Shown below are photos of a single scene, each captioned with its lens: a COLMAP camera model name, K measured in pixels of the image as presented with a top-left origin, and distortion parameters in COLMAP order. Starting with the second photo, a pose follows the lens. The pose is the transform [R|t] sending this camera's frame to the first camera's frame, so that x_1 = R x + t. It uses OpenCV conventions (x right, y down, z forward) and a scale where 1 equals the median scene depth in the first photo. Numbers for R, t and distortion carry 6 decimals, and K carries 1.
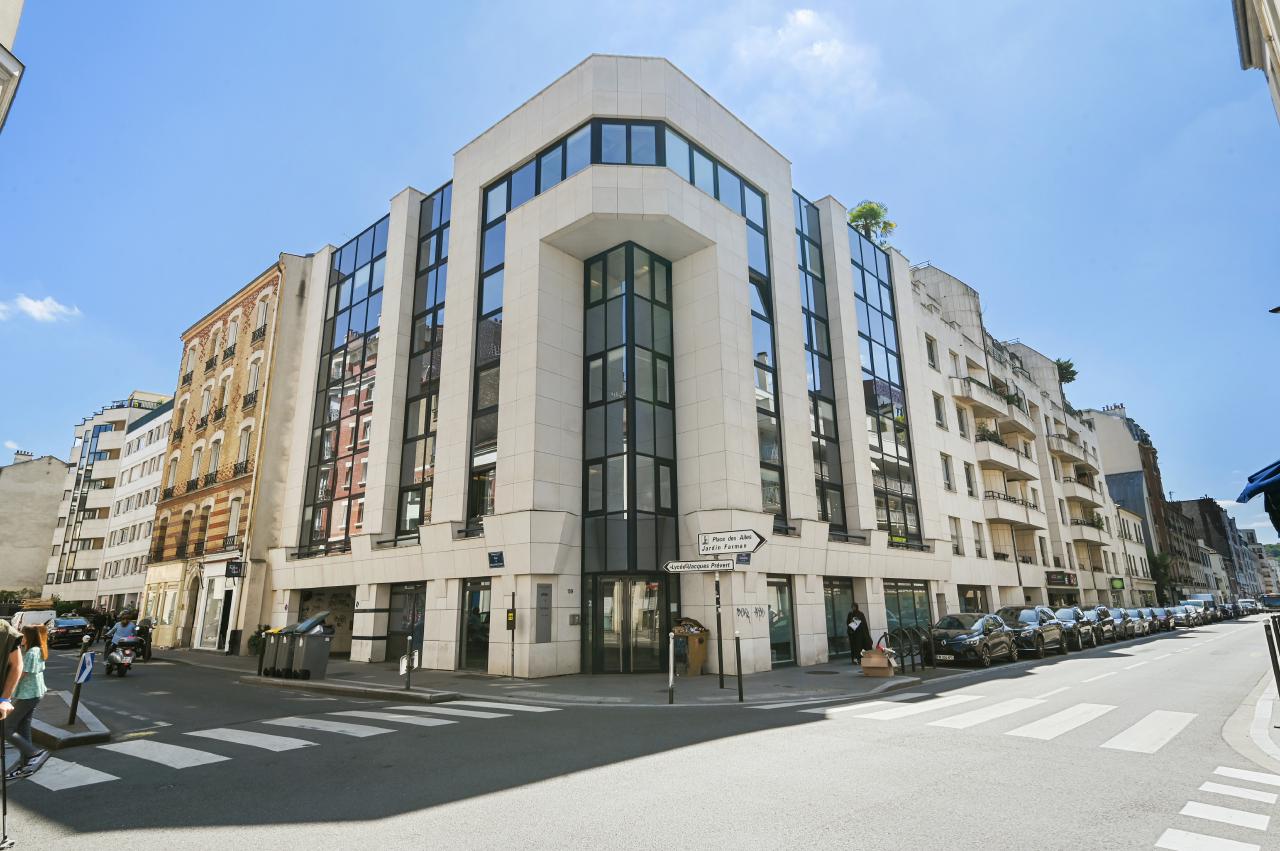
lens RADIAL K [[720.0, 0, 640.0], [0, 720.0, 425.5], [0, 0, 1]] dist [0.001563, 0.000727]
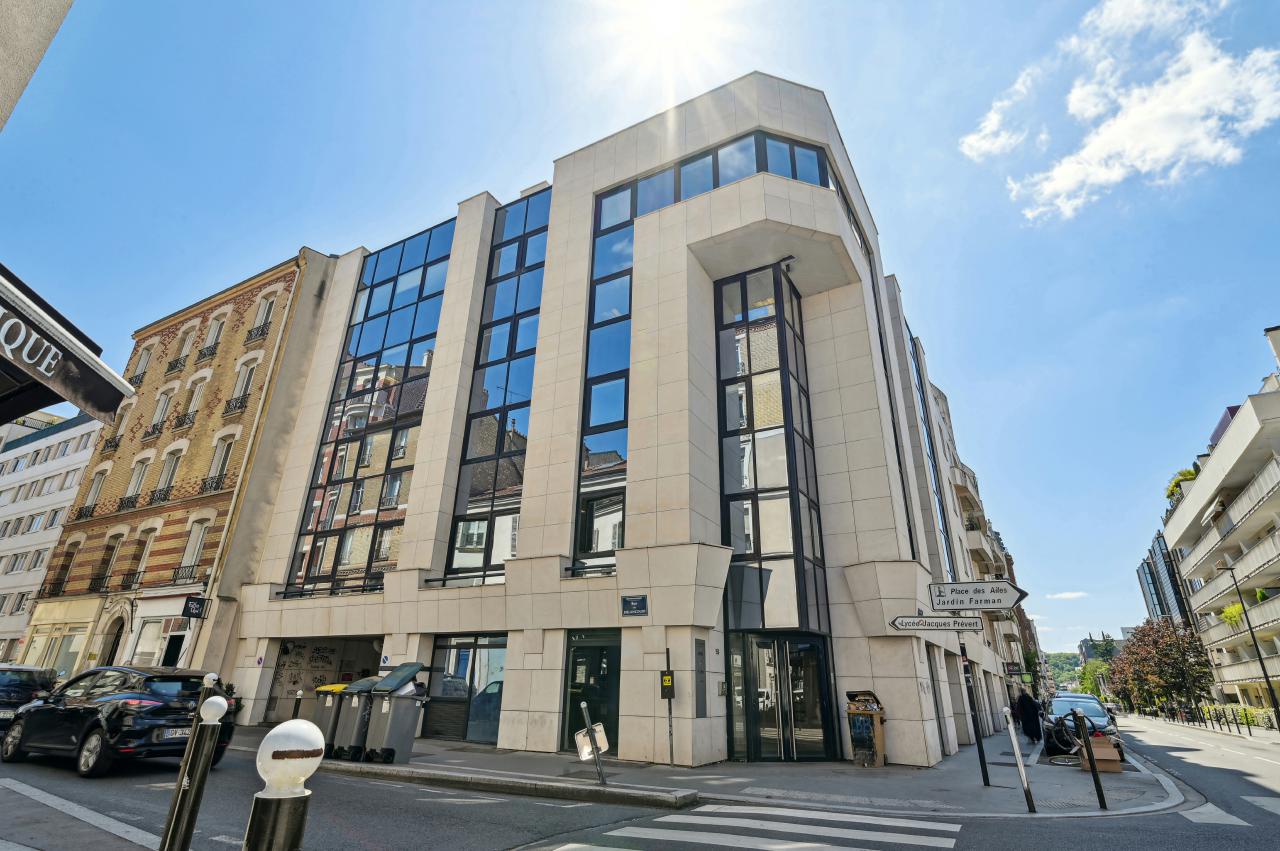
lens RADIAL K [[640.3, 0, 640.0], [0, 640.3, 425.5], [0, 0, 1]] dist [0.000905, -0.000482]
pose [[0.975871, 0.114432, 0.185960, -0.236759], [-0.086627, 0.984679, -0.151335, 0.066468], [-0.200429, 0.131574, 0.970833, 0.197683]]
